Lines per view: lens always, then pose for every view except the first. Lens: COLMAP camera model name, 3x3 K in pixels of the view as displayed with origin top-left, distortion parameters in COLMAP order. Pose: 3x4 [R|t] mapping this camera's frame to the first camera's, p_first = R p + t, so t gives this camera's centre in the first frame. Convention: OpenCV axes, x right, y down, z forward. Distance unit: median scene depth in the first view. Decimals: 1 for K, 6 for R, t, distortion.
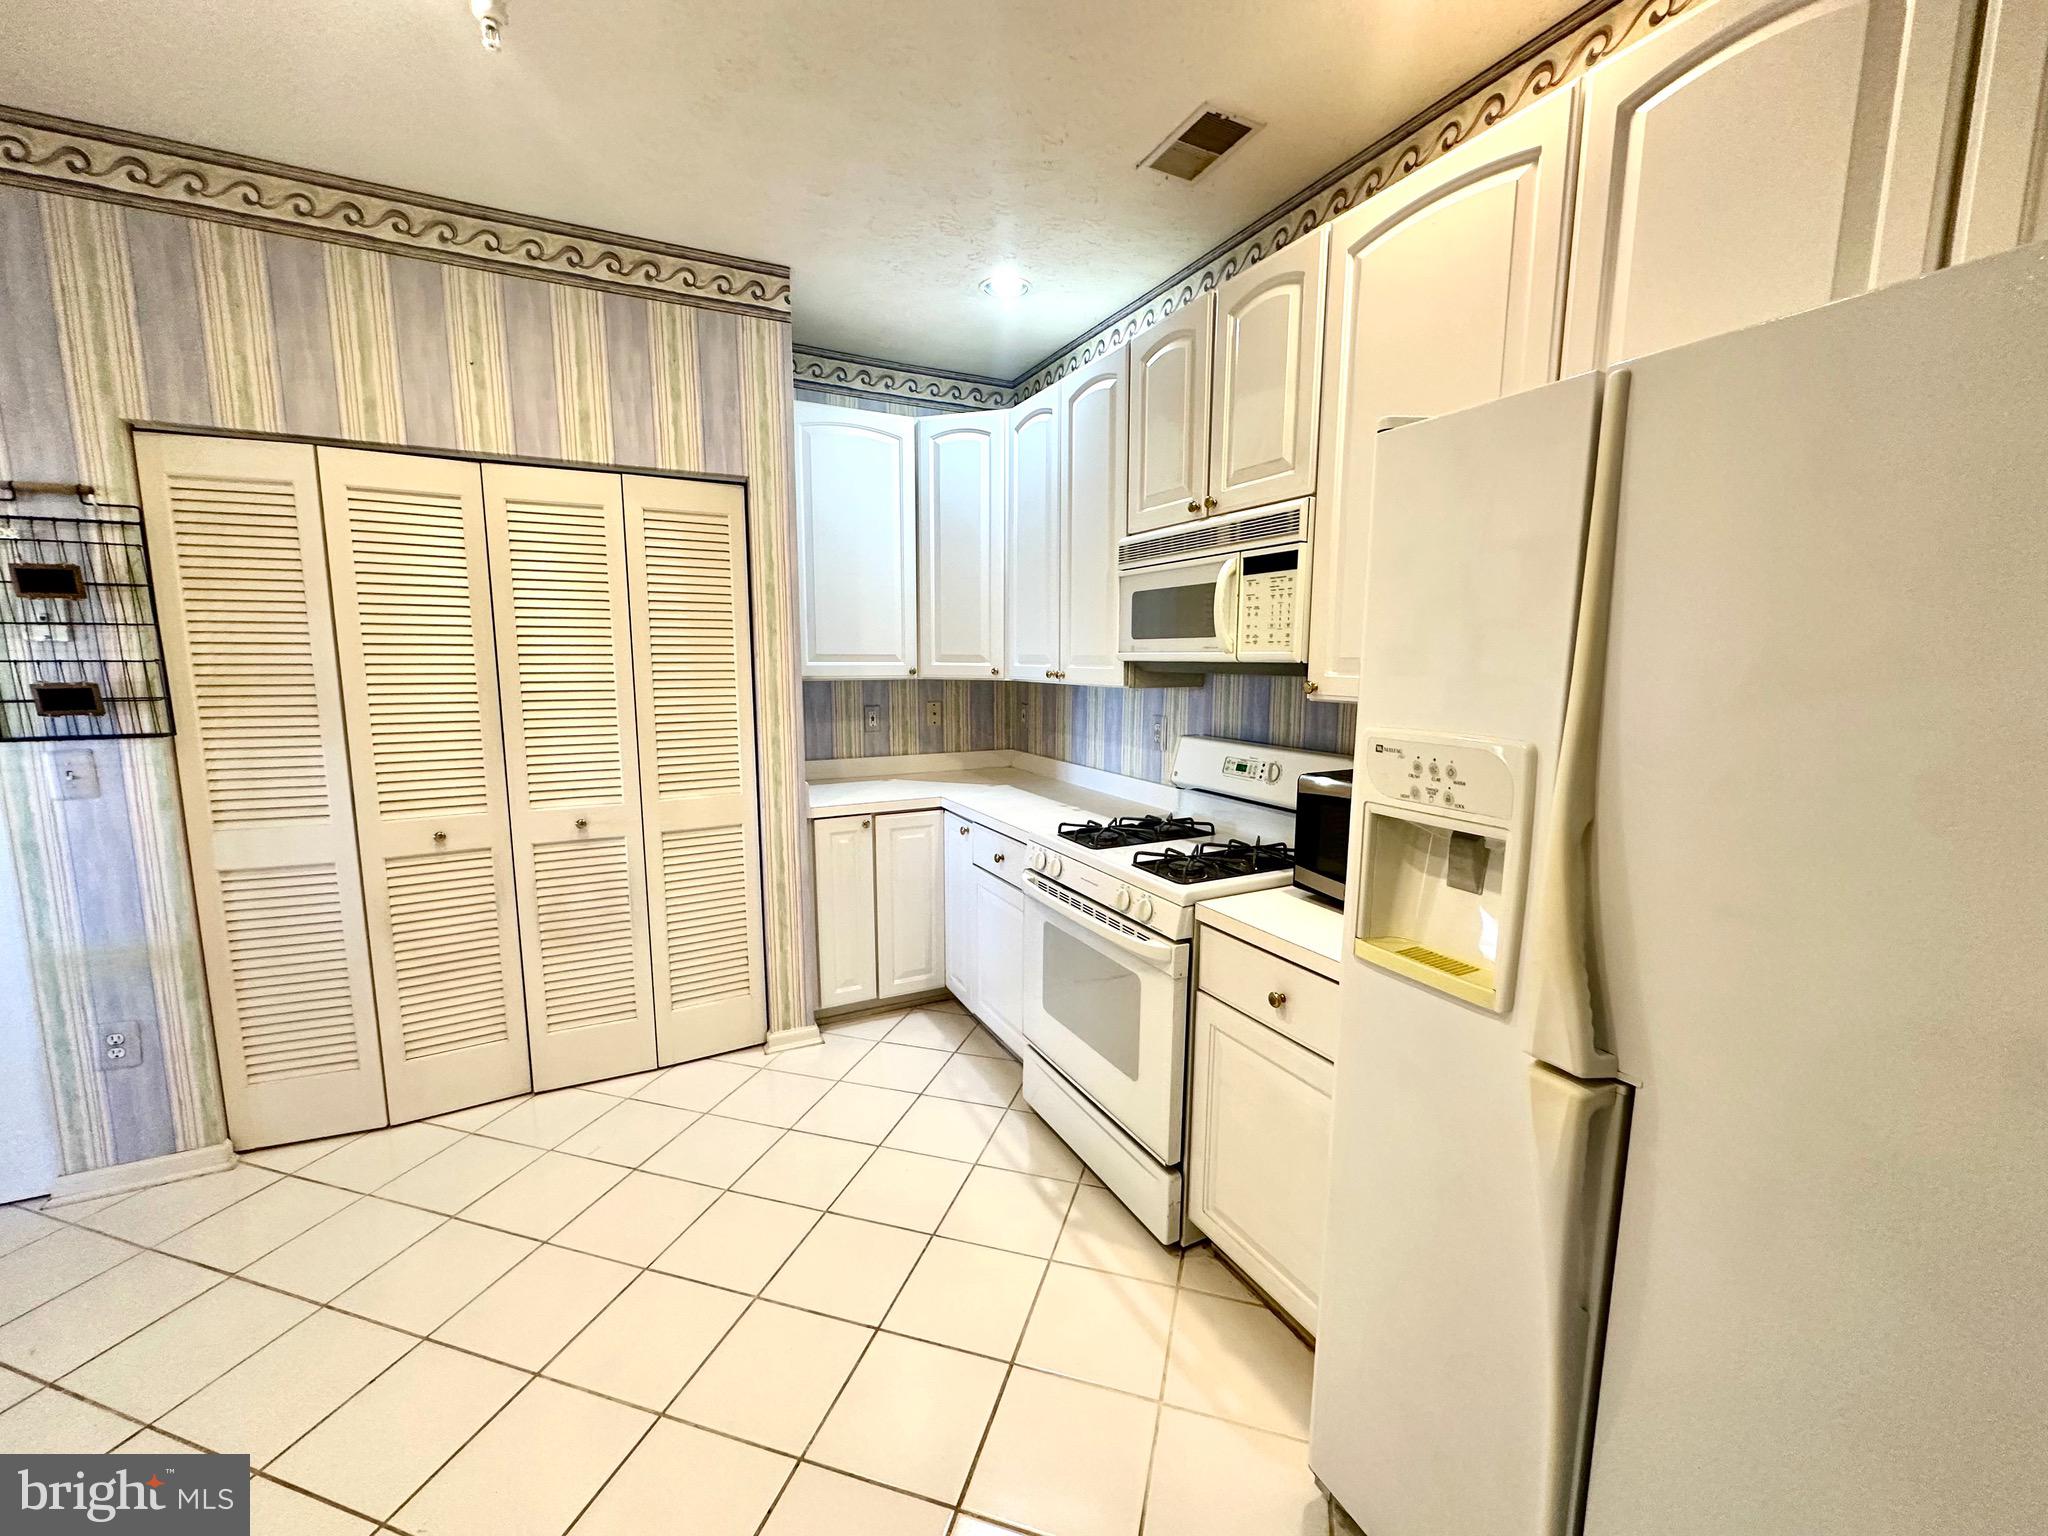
lens RADIAL K [[820.4, 0, 1025.2], [0, 820.4, 767.0], [0, 0, 1]] dist [-0.003985, 0.000862]
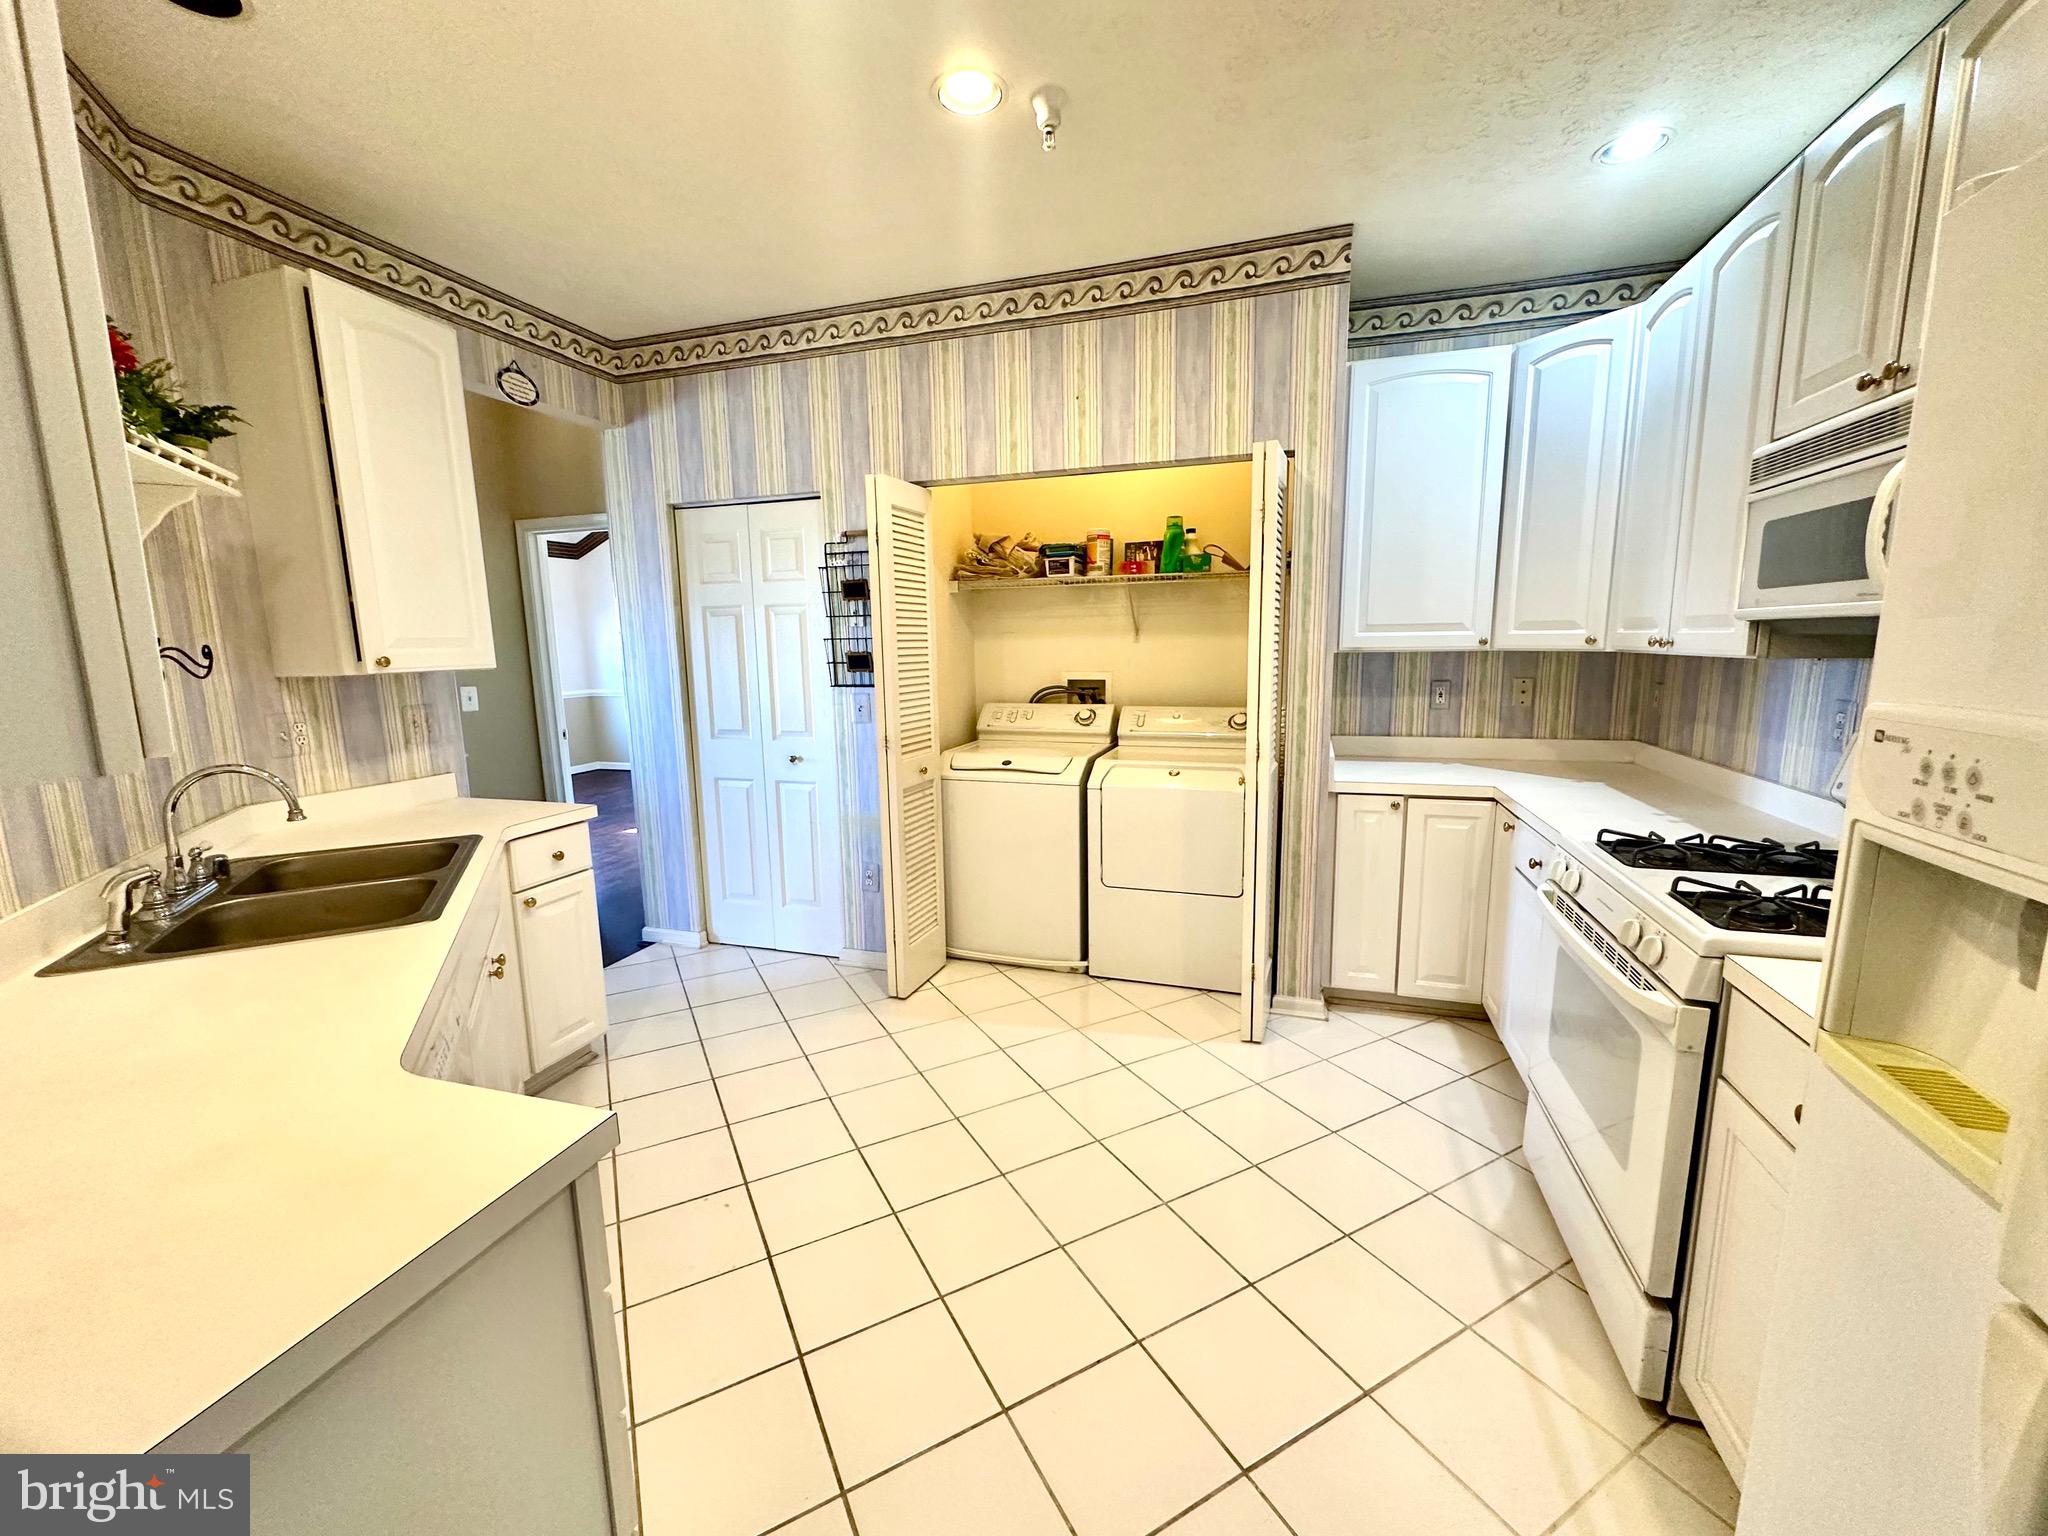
lens RADIAL K [[820.4, 0, 1025.2], [0, 820.4, 767.5], [0, 0, 1]] dist [-0.003985, 0.000862]
pose [[0.708888, 0.094865, -0.698912, 0.192573], [-0.077439, 0.995391, 0.056563, 0.007665], [0.701057, 0.014026, 0.712967, 0.048624]]
